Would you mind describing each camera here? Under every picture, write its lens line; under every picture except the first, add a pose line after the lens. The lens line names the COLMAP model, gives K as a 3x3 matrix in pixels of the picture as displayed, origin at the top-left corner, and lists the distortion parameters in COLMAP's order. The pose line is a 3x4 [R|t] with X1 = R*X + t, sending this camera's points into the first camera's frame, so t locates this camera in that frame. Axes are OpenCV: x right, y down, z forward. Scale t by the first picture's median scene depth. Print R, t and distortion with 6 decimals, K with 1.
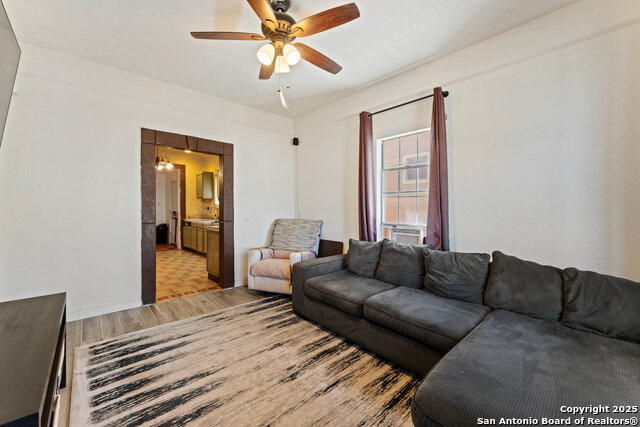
lens RADIAL K [[262.6, 0, 318.4], [0, 262.6, 206.6], [0, 0, 1]] dist [0.003230, 0.000430]
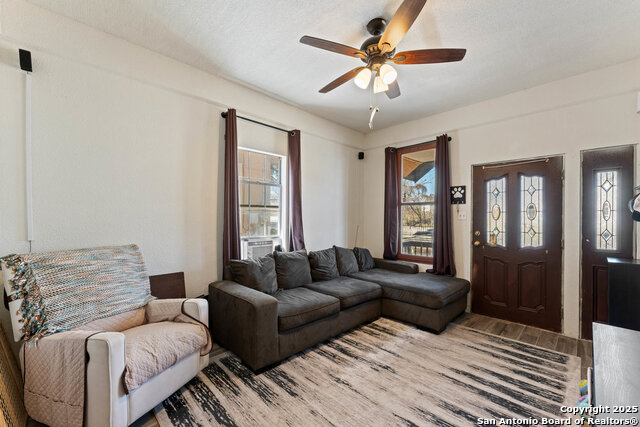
lens RADIAL K [[262.6, 0, 322.6], [0, 262.6, 220.4], [0, 0, 1]] dist [0.003230, 0.000430]
pose [[-0.054143, -0.012526, 0.998455, -0.988513], [-0.005951, 0.999908, 0.012222, -0.019257], [-0.998515, -0.005280, -0.054213, 1.069364]]
